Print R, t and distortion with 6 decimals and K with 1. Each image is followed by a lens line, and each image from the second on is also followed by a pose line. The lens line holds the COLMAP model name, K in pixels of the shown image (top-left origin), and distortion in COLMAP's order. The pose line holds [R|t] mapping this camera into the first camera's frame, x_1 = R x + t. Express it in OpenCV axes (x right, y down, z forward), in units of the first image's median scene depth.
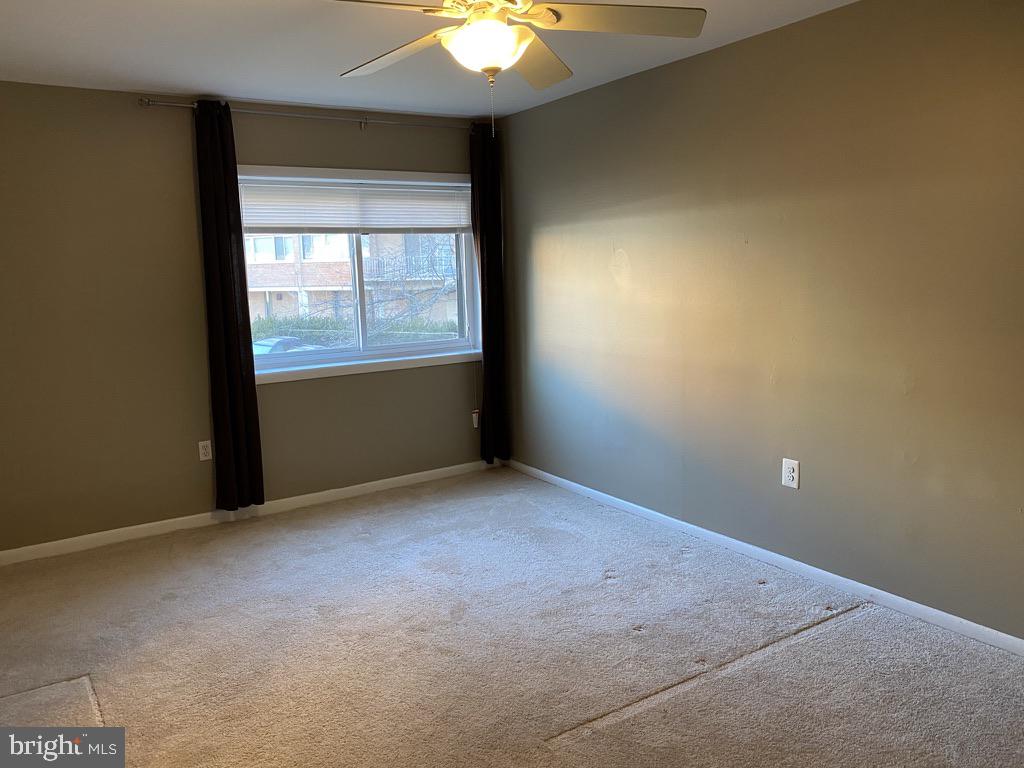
lens RADIAL K [[787.5, 0, 509.1], [0, 787.5, 379.4], [0, 0, 1]] dist [0.076785, -0.107198]
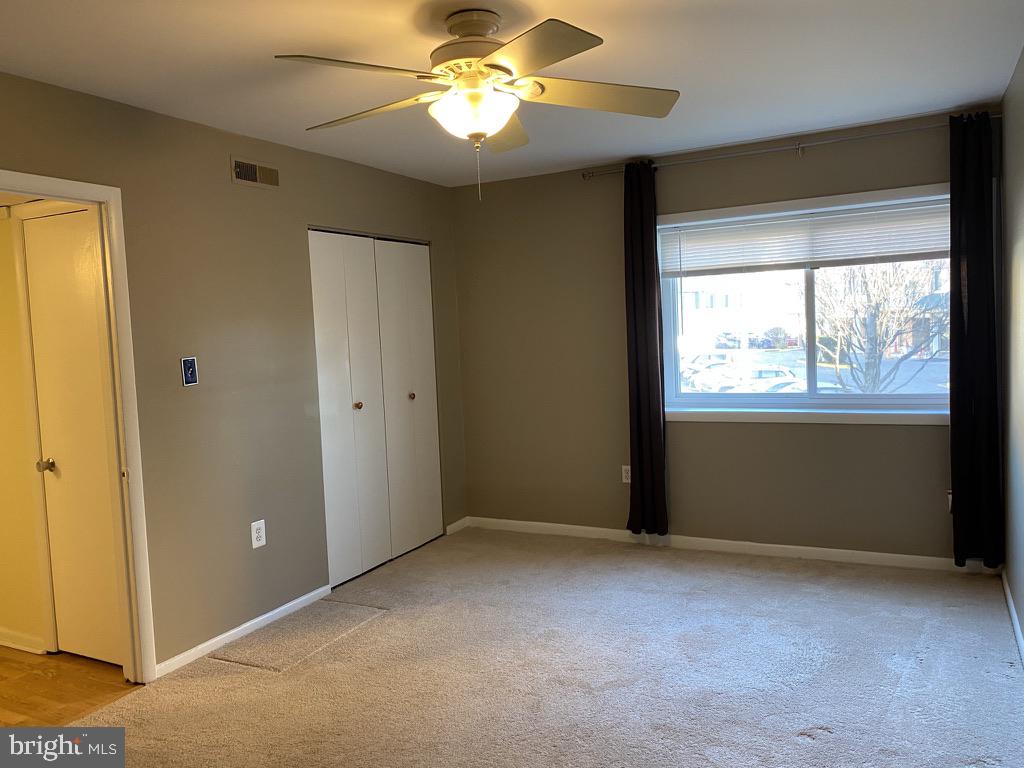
lens RADIAL K [[787.5, 0, 509.1], [0, 787.5, 379.4], [0, 0, 1]] dist [0.076785, -0.107198]
pose [[0.494445, 0.072092, -0.866214, 0.476435], [-0.092344, 0.995271, 0.030122, -0.059885], [0.864290, 0.065096, 0.498764, 0.290517]]
